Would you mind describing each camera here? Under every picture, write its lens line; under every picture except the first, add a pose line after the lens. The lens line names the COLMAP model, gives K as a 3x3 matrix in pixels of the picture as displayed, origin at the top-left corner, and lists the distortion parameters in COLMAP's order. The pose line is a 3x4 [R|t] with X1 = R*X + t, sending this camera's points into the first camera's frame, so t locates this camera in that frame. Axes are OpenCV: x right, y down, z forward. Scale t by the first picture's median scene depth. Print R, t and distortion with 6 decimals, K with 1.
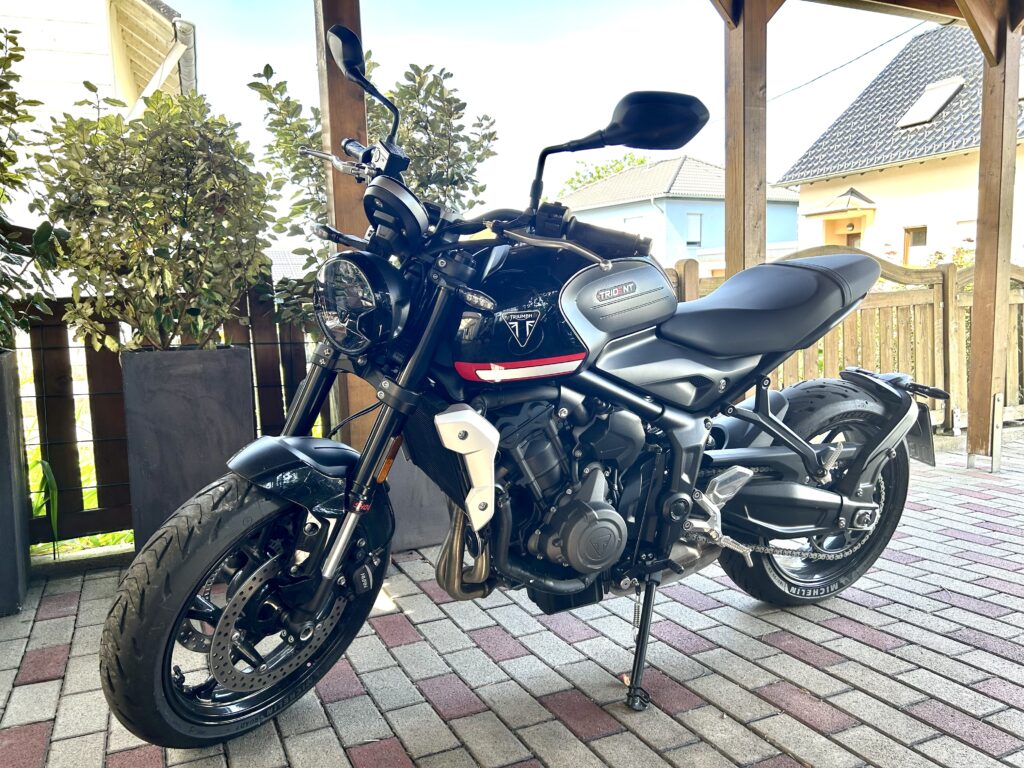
lens RADIAL K [[771.6, 0, 511.0], [0, 771.6, 381.8], [0, 0, 1]] dist [0.001225, -0.001679]
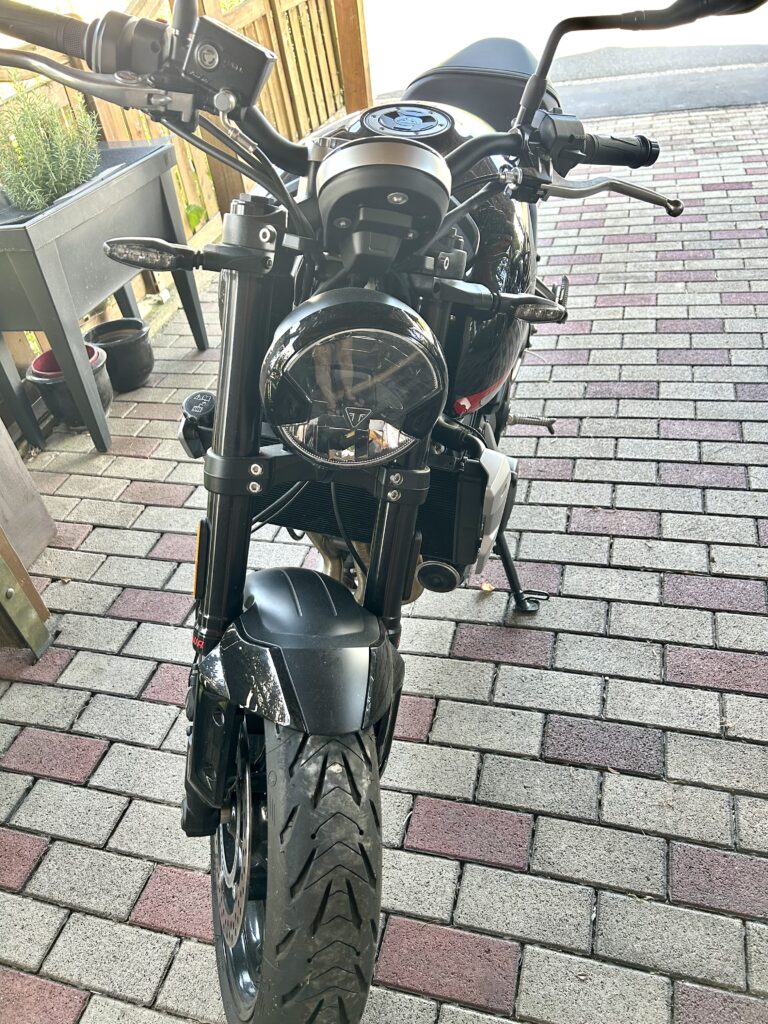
lens RADIAL K [[771.6, 0, 382.8], [0, 771.6, 514.0], [0, 0, 1]] dist [0.001225, -0.001679]
pose [[0.658137, -0.517264, 0.547078, -0.475187], [0.187028, 0.816174, 0.546700, -0.287746], [-0.729298, -0.257485, 0.633897, 0.523287]]
